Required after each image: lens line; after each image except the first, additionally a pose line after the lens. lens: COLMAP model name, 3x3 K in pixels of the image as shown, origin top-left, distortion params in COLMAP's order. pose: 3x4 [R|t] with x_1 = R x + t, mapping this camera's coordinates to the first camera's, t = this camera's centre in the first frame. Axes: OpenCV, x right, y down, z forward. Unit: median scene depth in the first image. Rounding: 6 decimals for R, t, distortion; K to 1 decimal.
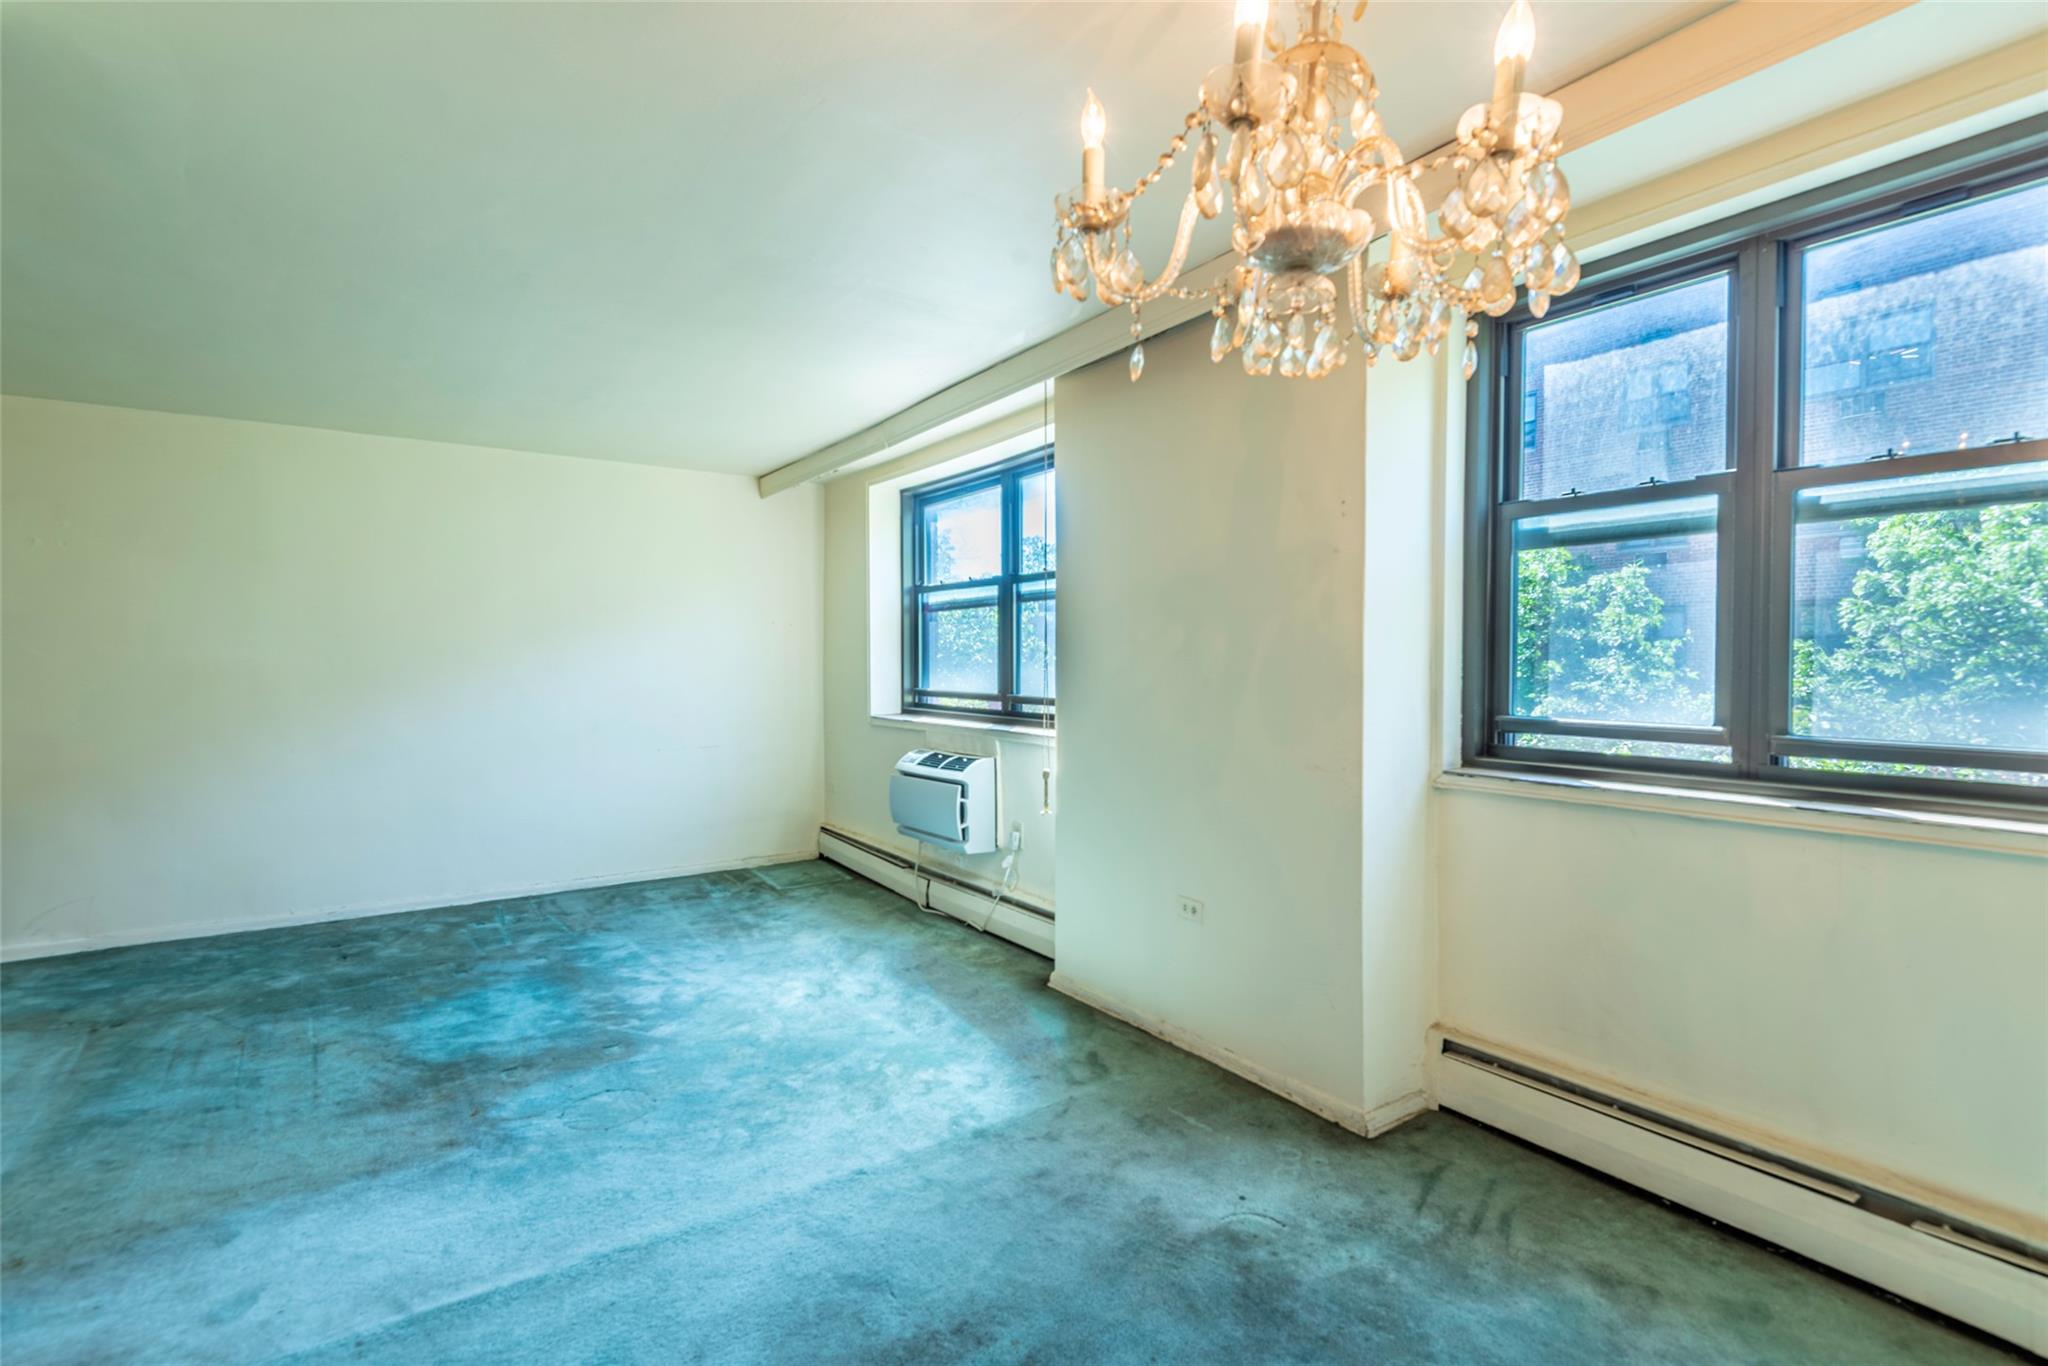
lens RADIAL K [[953.4, 0, 1024.4], [0, 953.4, 678.2], [0, 0, 1]] dist [0.042278, -0.025301]
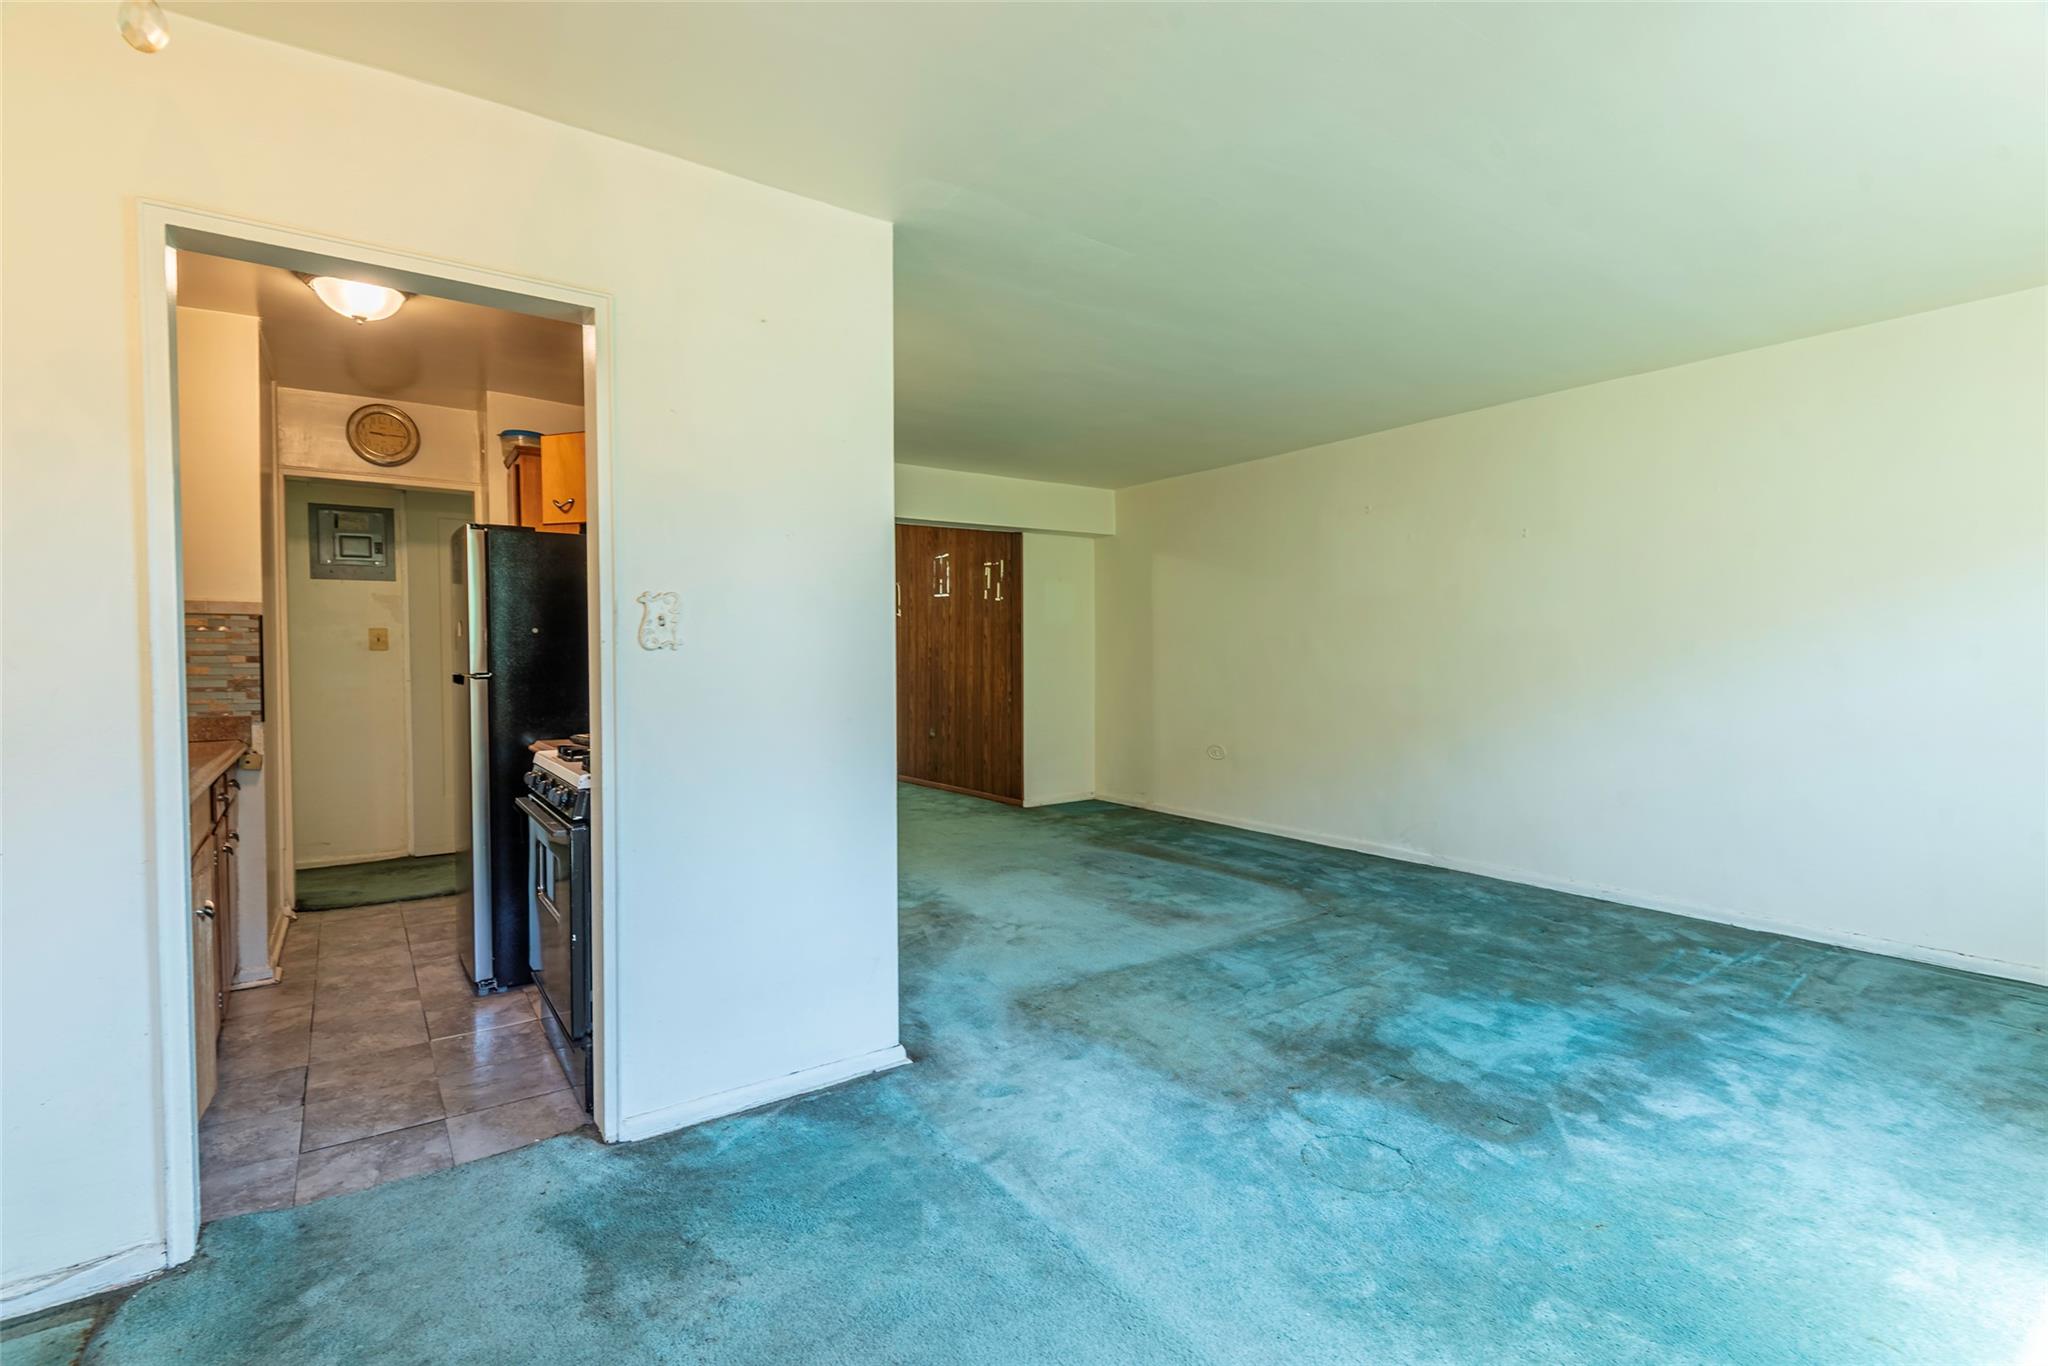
lens RADIAL K [[953.4, 0, 1024.4], [0, 953.4, 678.2], [0, 0, 1]] dist [0.042278, -0.025301]
pose [[0.023831, 0.027906, -0.999326, 0.272149], [-0.015598, 0.999499, 0.027539, 0.026290], [0.999594, 0.014931, 0.024255, 0.564607]]
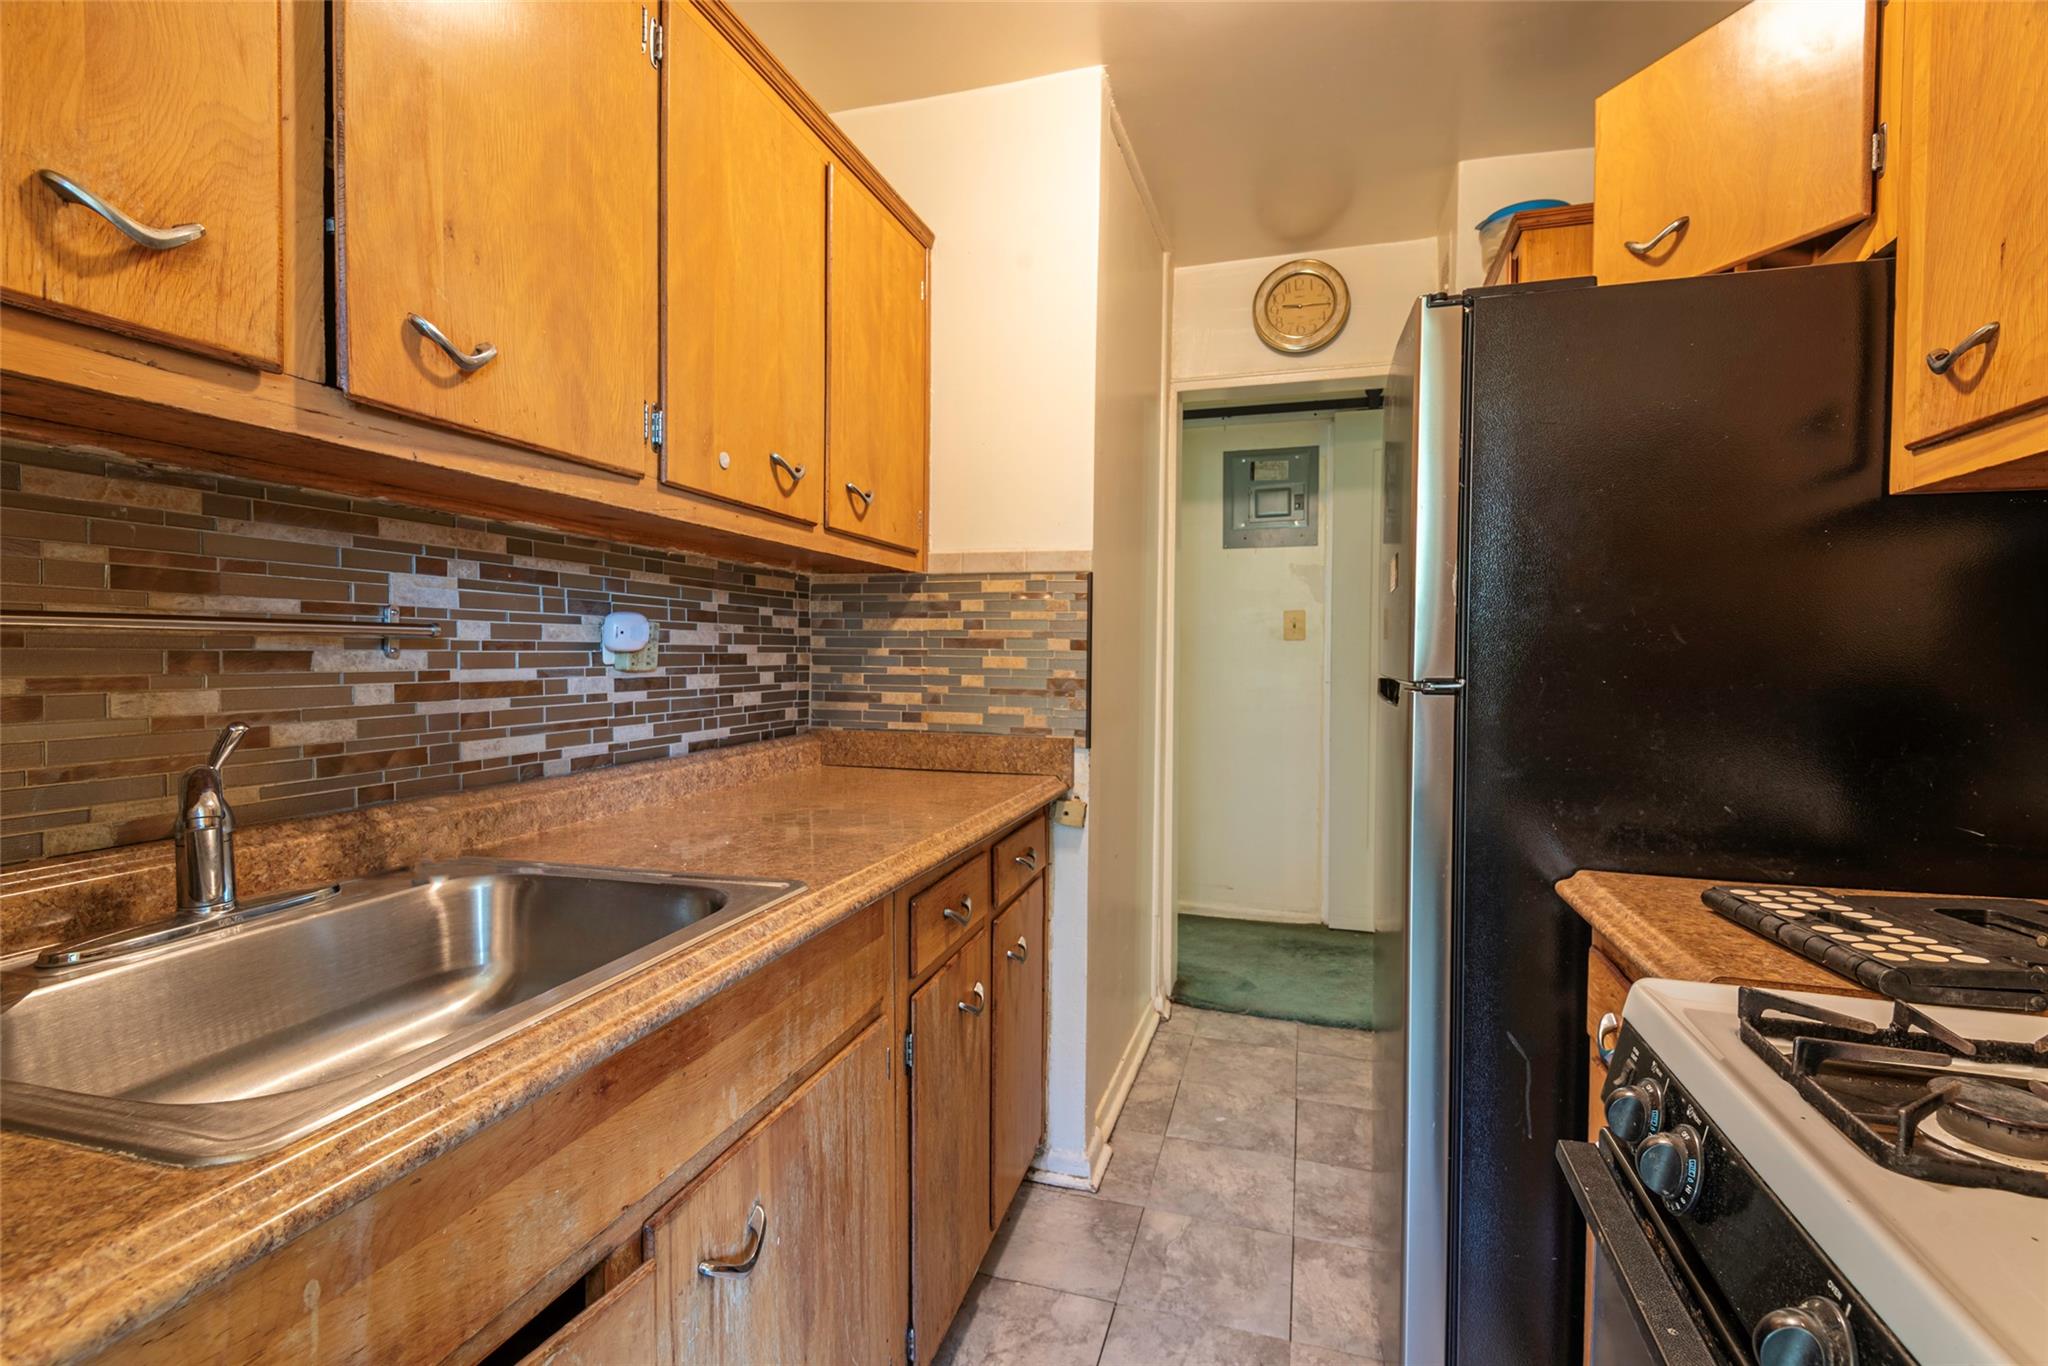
lens RADIAL K [[938.1, 0, 1026.7], [0, 938.1, 679.7], [0, 0, 1]] dist [0.042252, -0.024267]
pose [[-0.770832, 0.015772, -0.636844, -0.338495], [-0.016556, 0.998860, 0.044776, 0.042301], [0.636824, 0.045058, -0.769692, 0.230828]]
